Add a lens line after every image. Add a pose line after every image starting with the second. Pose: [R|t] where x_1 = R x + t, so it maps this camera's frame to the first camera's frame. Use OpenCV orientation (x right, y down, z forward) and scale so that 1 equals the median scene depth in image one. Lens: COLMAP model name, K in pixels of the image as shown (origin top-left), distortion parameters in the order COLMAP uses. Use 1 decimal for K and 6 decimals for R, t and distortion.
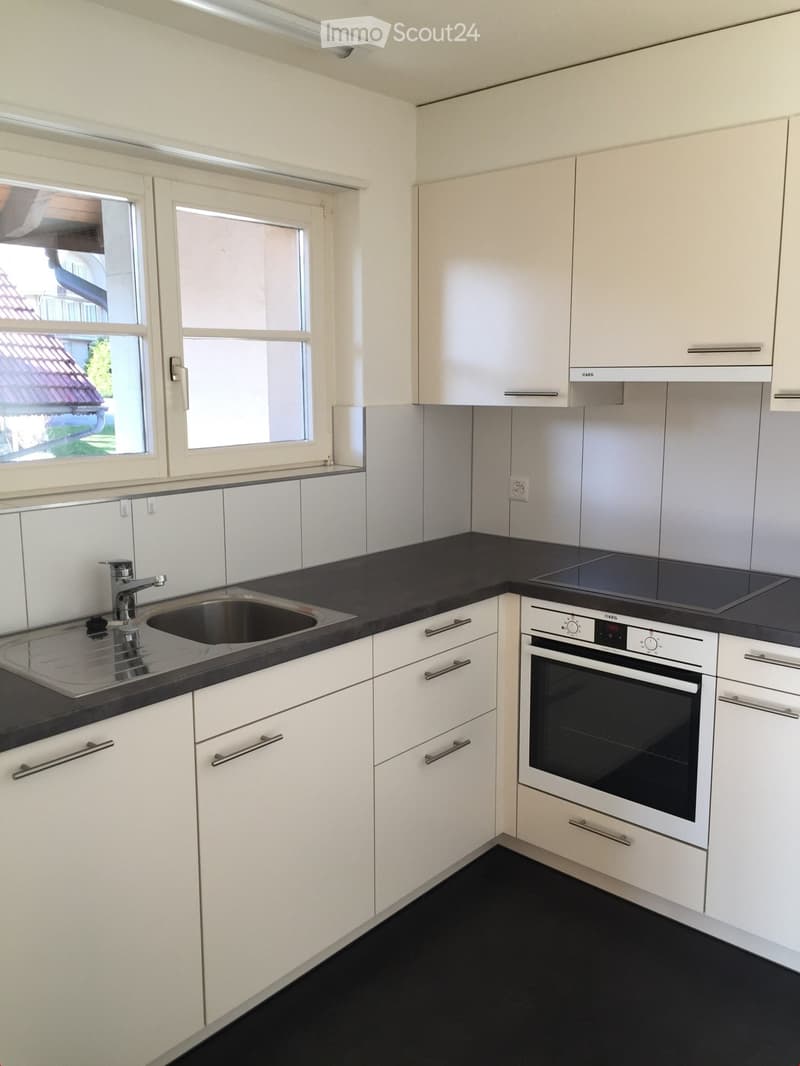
lens RADIAL K [[924.3, 0, 400.0], [0, 924.3, 533.0], [0, 0, 1]] dist [0.099702, -0.132122]
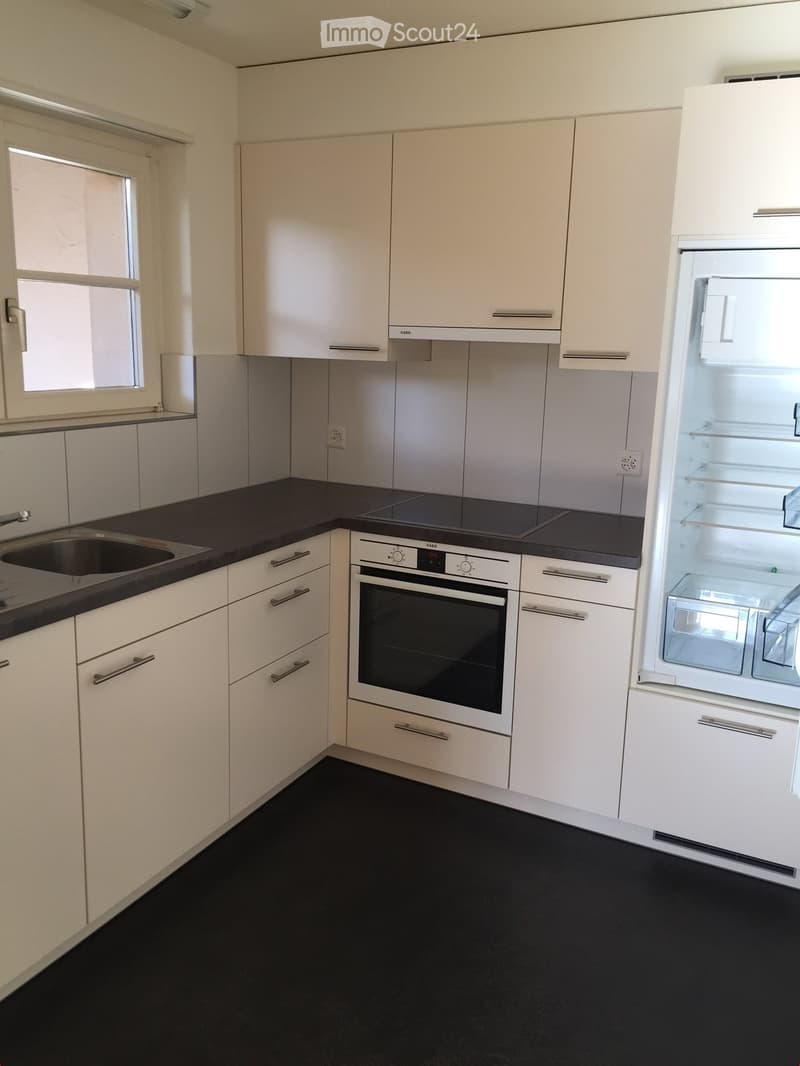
lens RADIAL K [[924.3, 0, 400.0], [0, 924.3, 533.0], [0, 0, 1]] dist [0.099702, -0.132122]
pose [[0.967494, -0.020527, 0.252059, -0.093788], [0.010192, 0.999055, 0.042240, 0.024483], [-0.252688, -0.038298, 0.966790, -0.091641]]
